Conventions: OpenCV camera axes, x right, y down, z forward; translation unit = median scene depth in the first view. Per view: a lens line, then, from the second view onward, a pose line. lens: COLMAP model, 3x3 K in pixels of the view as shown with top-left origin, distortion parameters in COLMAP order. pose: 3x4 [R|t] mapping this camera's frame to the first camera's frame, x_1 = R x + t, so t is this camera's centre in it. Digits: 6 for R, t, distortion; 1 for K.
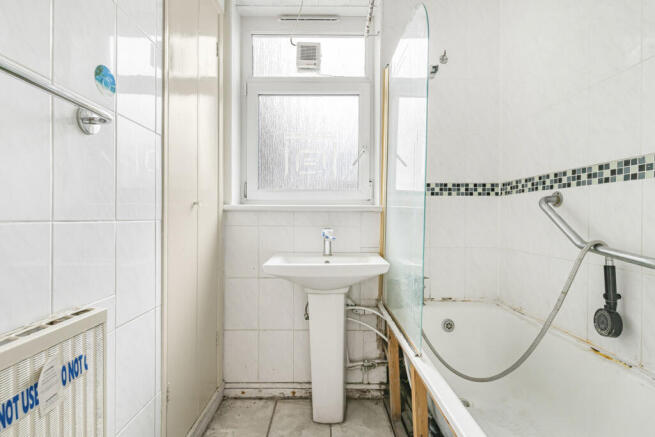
lens RADIAL K [[316.3, 0, 327.0], [0, 316.3, 217.1], [0, 0, 1]] dist [0.011315, 0.000119]
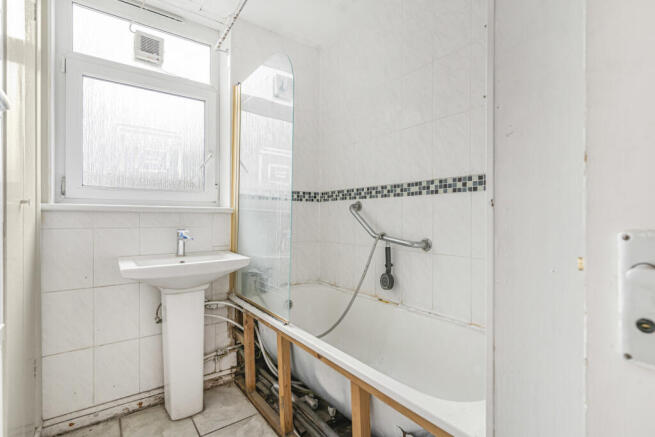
lens RADIAL K [[316.3, 0, 328.4], [0, 316.3, 217.0], [0, 0, 1]] dist [0.011315, 0.000119]
pose [[0.809473, 0.000720, 0.587157, -0.217551], [-0.000331, 1.000000, -0.000771, -0.003079], [-0.587158, 0.000430, 0.809472, -0.101780]]
